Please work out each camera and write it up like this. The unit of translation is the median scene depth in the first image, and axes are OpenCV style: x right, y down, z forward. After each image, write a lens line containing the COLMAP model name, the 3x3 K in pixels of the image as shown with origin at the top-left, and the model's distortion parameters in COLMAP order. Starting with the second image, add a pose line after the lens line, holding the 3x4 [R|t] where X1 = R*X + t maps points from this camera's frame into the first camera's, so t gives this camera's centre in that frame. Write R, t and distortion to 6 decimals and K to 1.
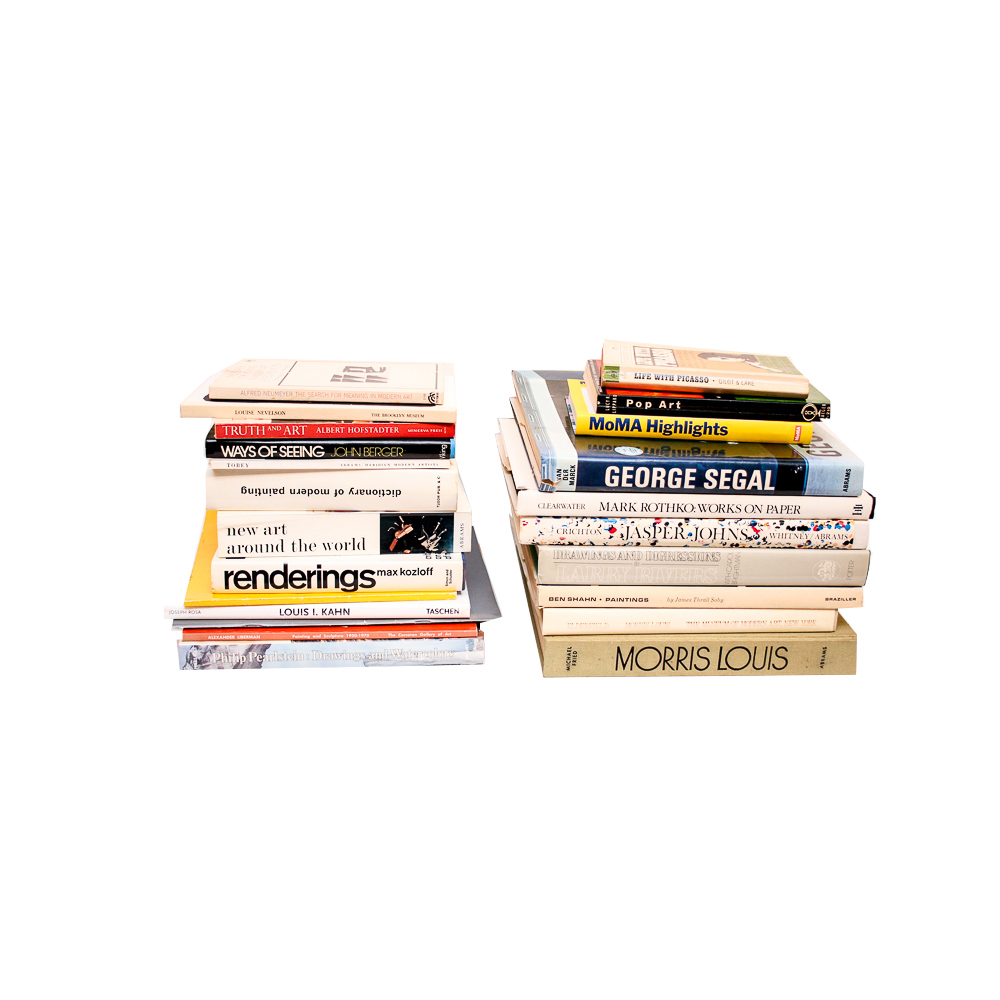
lens RADIAL K [[1079.6, 0, 501.2], [0, 1079.6, 499.0], [0, 0, 1]] dist [-0.075971, 0.000000]
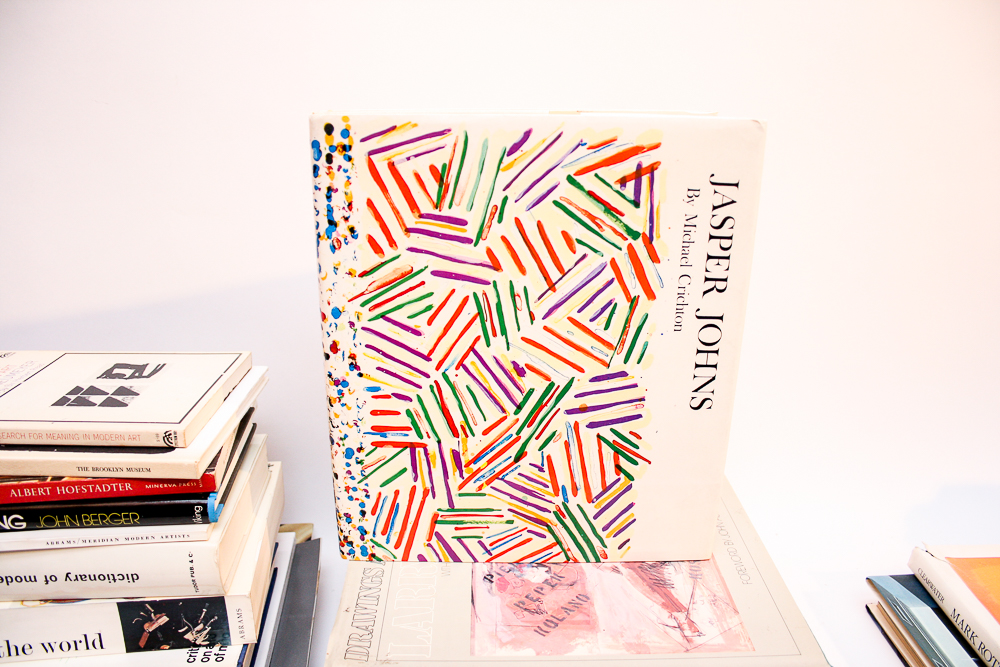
lens RADIAL K [[815.1, 0, 509.1], [0, 815.1, 343.5], [0, 0, 1]] dist [-0.135192, 0.091107]
pose [[0.999318, -0.027044, -0.025126, 0.160798], [0.027988, 0.998886, 0.037998, -0.167893], [0.024070, -0.038675, 0.998962, 0.509144]]
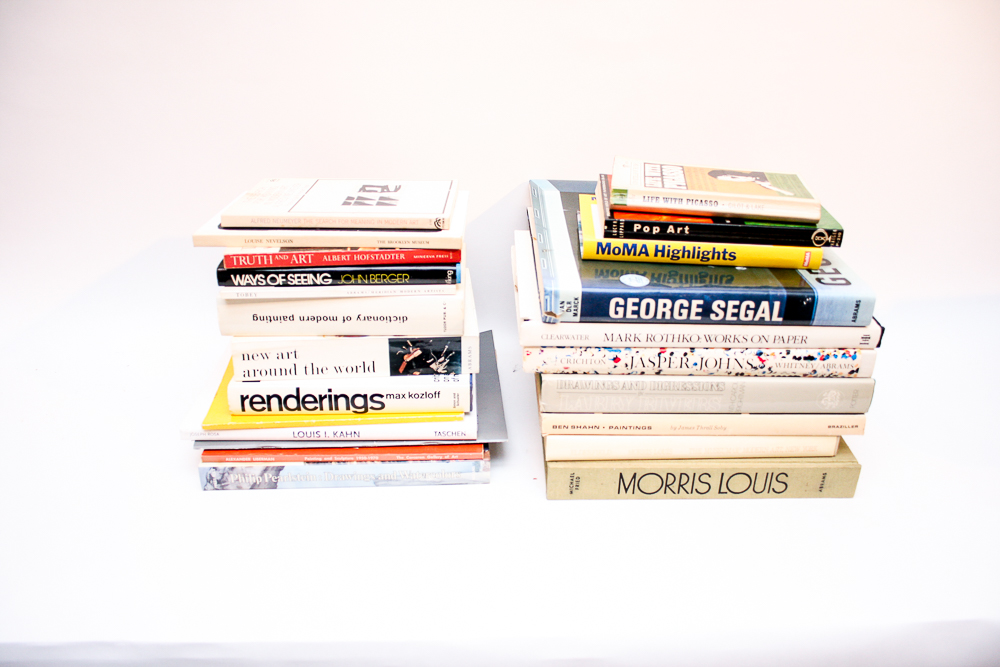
lens RADIAL K [[815.1, 0, 503.3], [0, 815.1, 339.4], [0, 0, 1]] dist [-0.135192, 0.091107]
pose [[0.997991, 0.006047, -0.063060, 0.045006], [0.002018, 0.991894, 0.127055, -0.083534], [0.063317, -0.126927, 0.989889, 0.248844]]
